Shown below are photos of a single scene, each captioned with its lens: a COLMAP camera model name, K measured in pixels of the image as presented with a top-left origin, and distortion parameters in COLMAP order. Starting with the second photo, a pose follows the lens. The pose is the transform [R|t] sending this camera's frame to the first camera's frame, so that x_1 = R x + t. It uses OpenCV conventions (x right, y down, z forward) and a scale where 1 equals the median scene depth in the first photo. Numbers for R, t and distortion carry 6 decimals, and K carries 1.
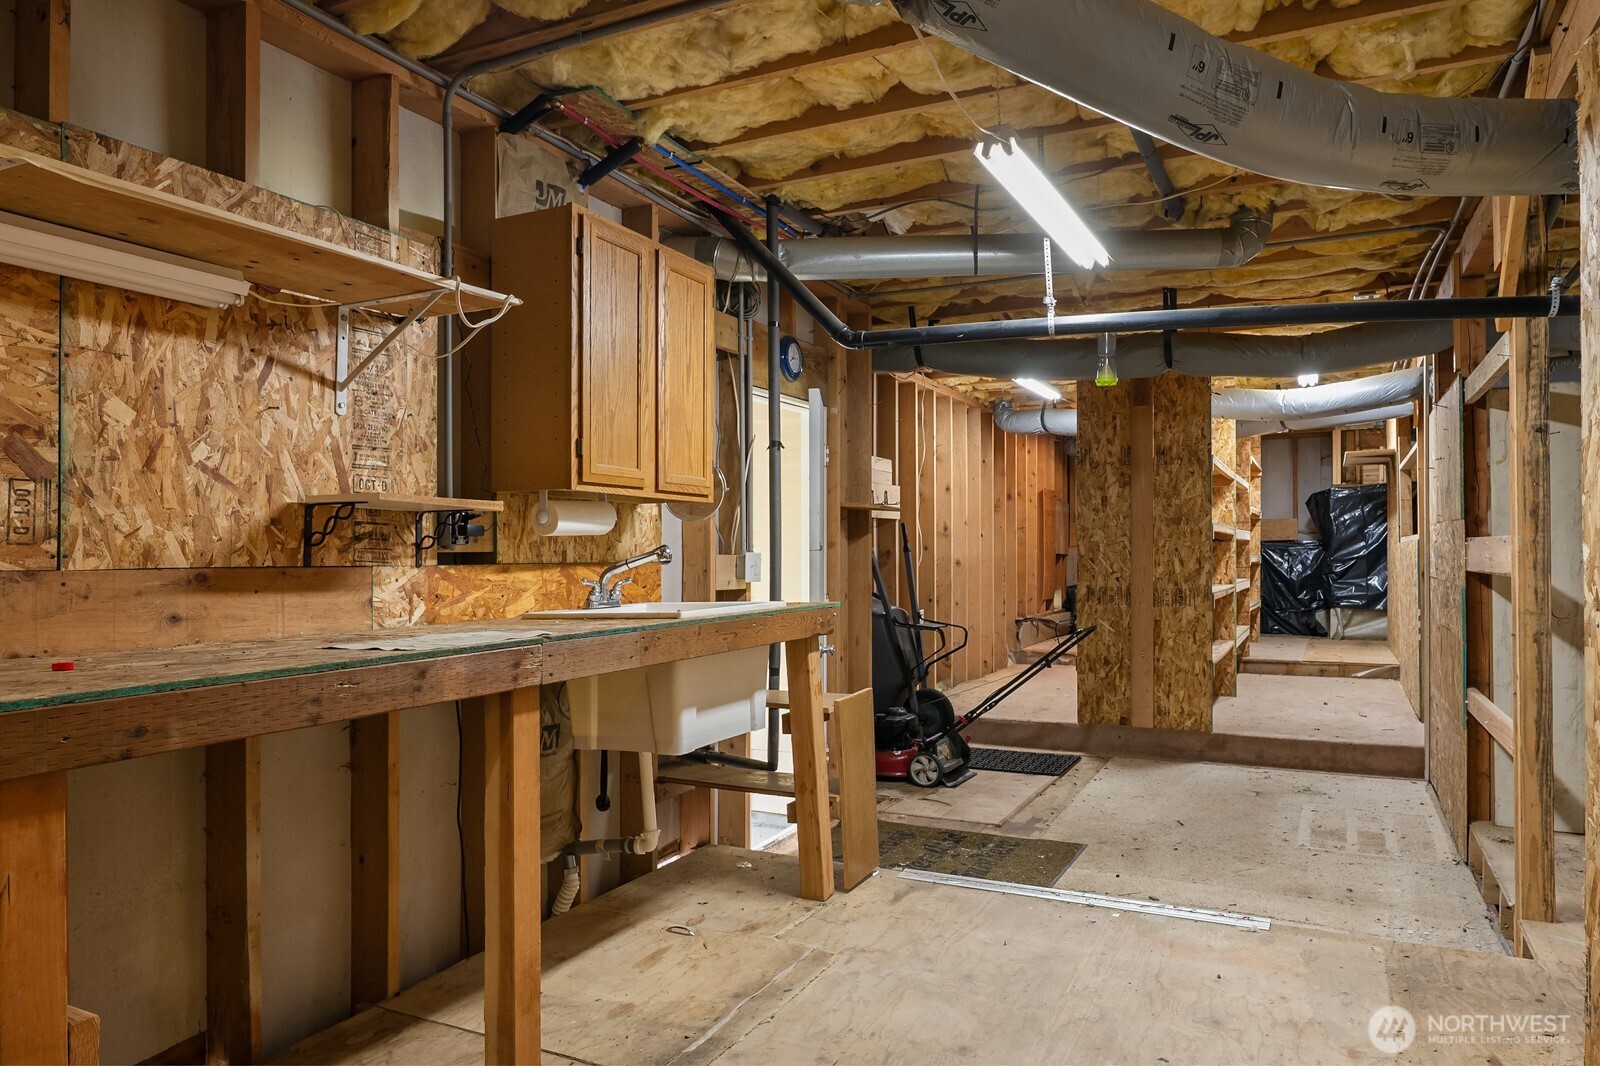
lens RADIAL K [[1043.5, 0, 797.9], [0, 1043.5, 551.3], [0, 0, 1]] dist [-0.004214, -0.002015]
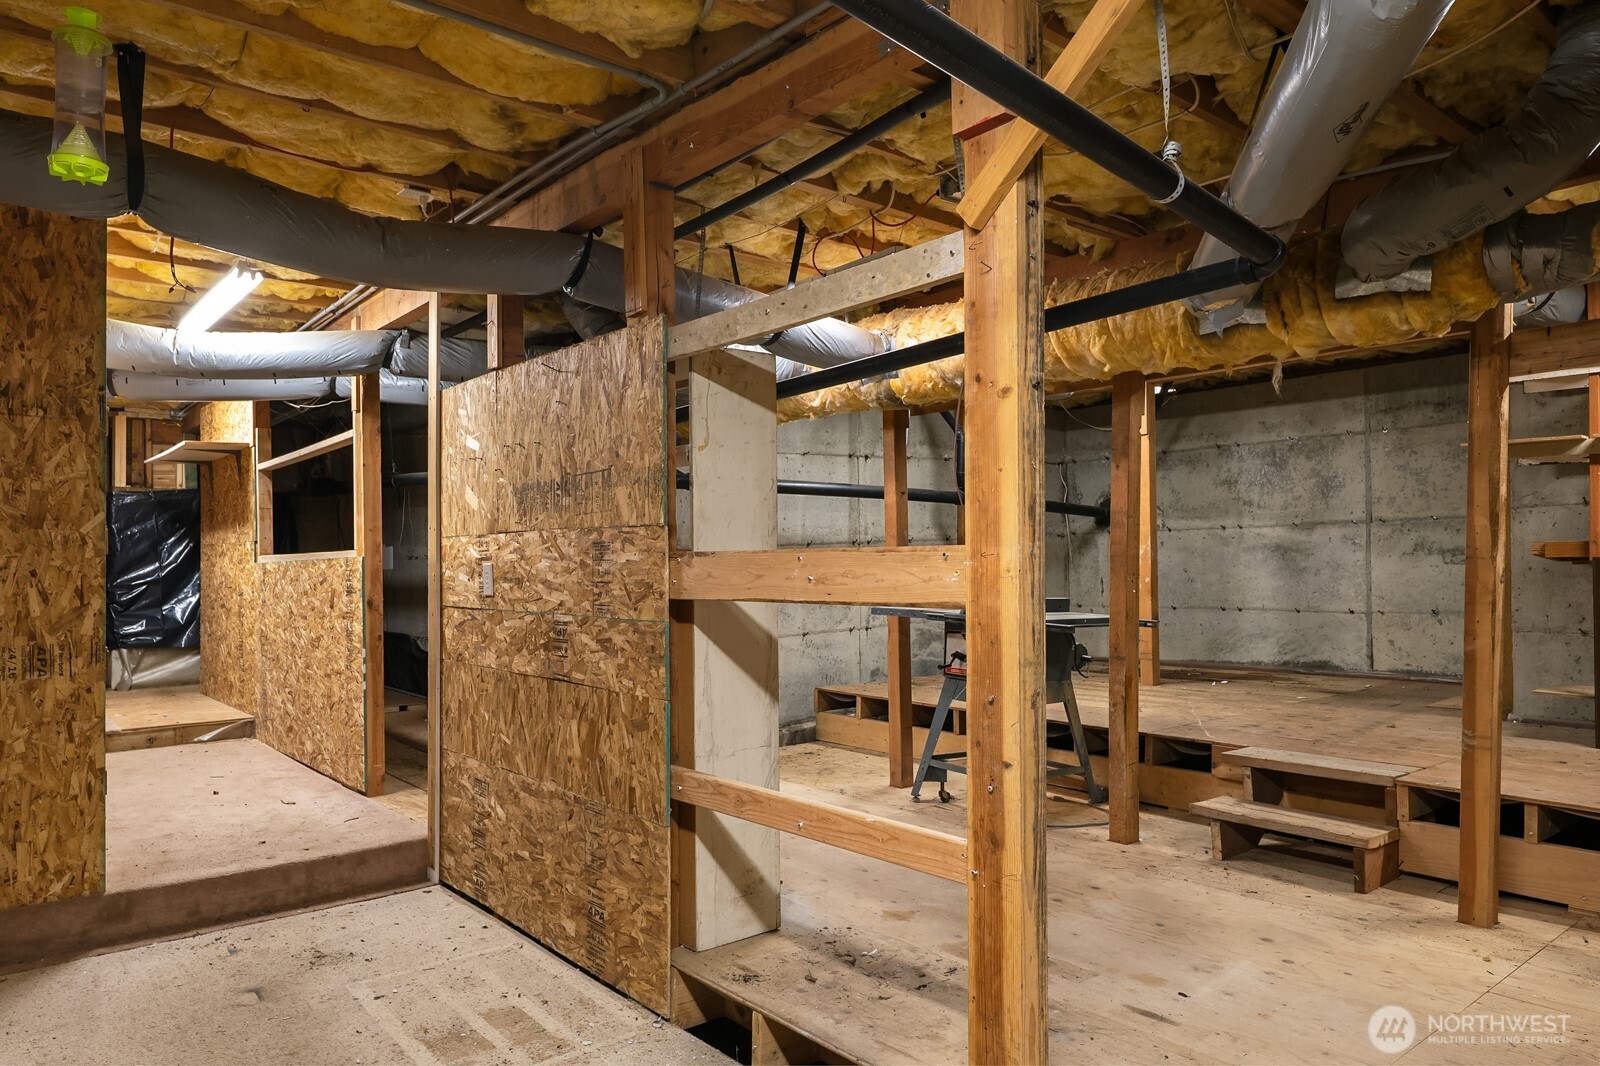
lens RADIAL K [[1043.5, 0, 797.9], [0, 1043.5, 551.3], [0, 0, 1]] dist [-0.004214, -0.002015]
pose [[0.394166, 0.010431, 0.918980, 0.021562], [0.009087, 0.999842, -0.015247, -0.001287], [-0.918994, 0.014360, 0.394009, 0.420607]]
